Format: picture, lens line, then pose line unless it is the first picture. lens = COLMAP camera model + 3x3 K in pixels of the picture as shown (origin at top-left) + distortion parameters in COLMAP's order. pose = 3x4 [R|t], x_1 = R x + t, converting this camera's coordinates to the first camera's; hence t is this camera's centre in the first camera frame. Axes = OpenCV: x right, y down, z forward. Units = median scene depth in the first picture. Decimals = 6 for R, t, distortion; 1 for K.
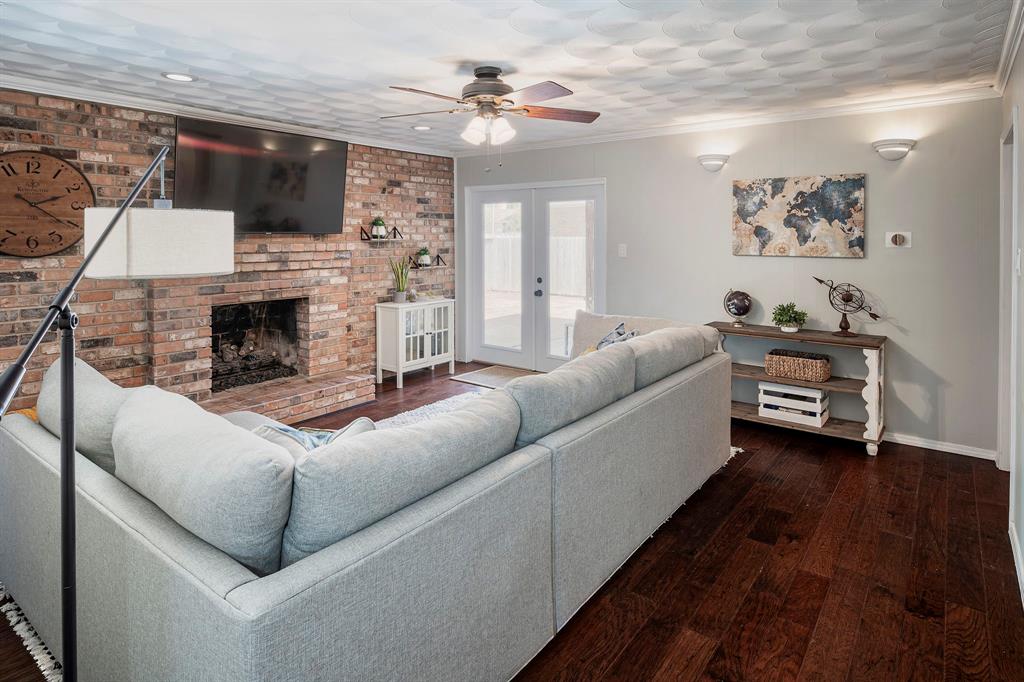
lens RADIAL K [[589.2, 0, 512.0], [0, 589.2, 341.0], [0, 0, 1]] dist [-0.001936, -0.001082]
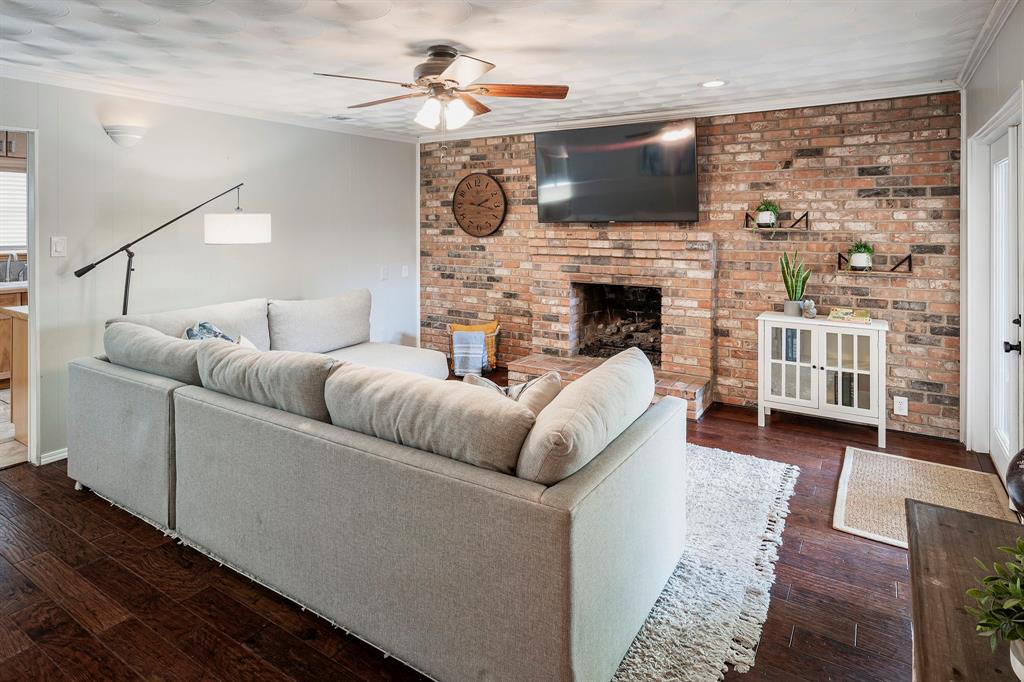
lens RADIAL K [[547.7, 0, 513.7], [0, 547.7, 290.4], [0, 0, 1]] dist [-0.000497, -0.000771]
pose [[0.082159, 0.118243, -0.989580, 0.453290], [-0.177058, 0.978873, 0.102263, -0.104810], [0.980765, 0.166811, 0.101359, 0.597092]]
